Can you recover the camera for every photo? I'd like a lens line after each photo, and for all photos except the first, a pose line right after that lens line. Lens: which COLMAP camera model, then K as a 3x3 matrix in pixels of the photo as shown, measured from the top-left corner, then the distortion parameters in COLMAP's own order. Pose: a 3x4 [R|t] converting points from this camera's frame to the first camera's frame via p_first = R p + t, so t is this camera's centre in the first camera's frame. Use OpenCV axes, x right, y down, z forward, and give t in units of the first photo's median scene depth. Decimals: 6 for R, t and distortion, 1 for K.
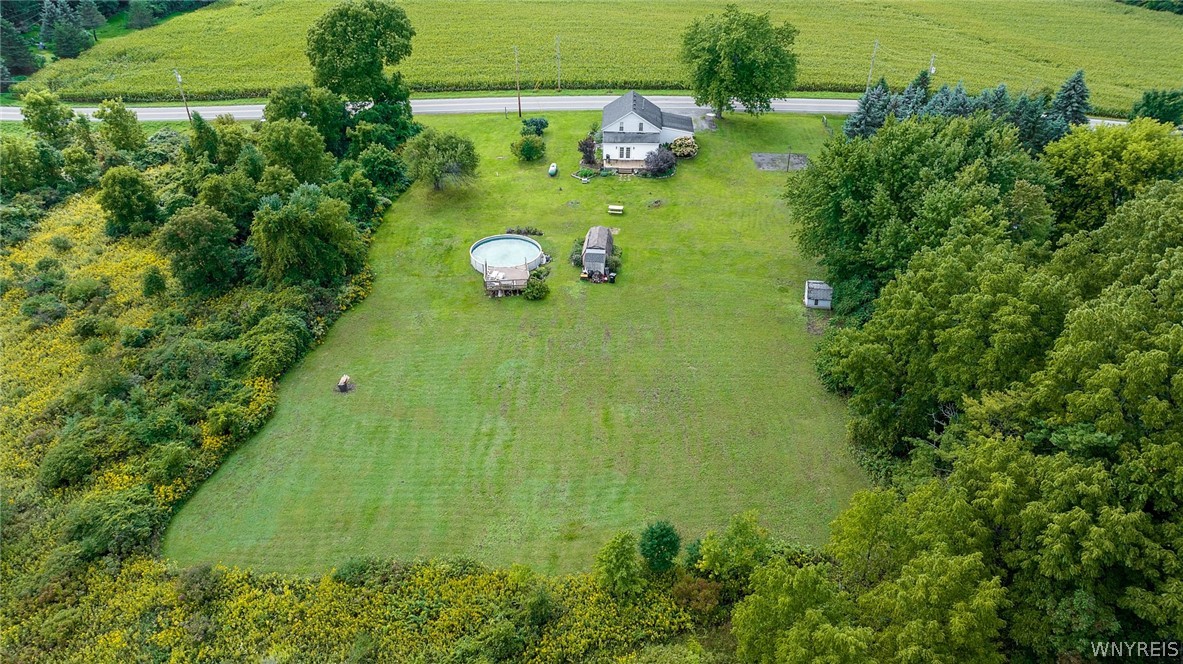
lens RADIAL K [[830.7, 0, 591.0], [0, 830.7, 334.4], [0, 0, 1]] dist [-0.004532, 0.002104]
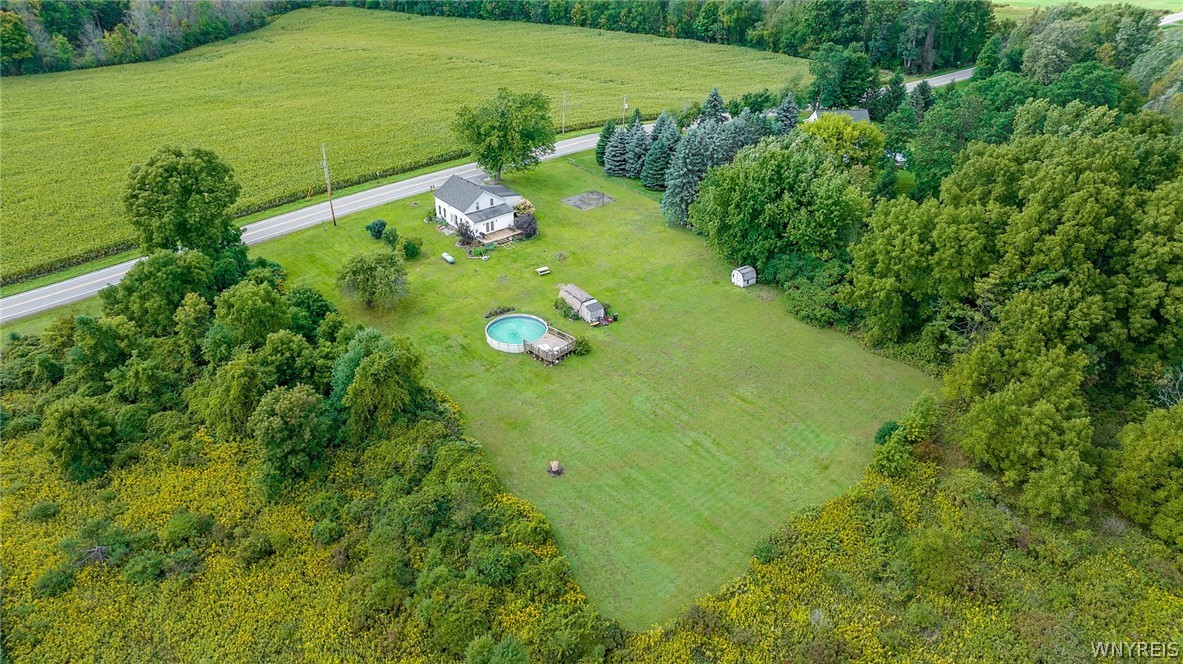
lens RADIAL K [[830.7, 0, 594.9], [0, 830.7, 328.5], [0, 0, 1]] dist [-0.004532, 0.002104]
pose [[0.740955, -0.340120, 0.579055, -0.630501], [0.364891, 0.927774, 0.078035, -0.139583], [-0.563773, 0.153471, 0.811546, 0.009637]]
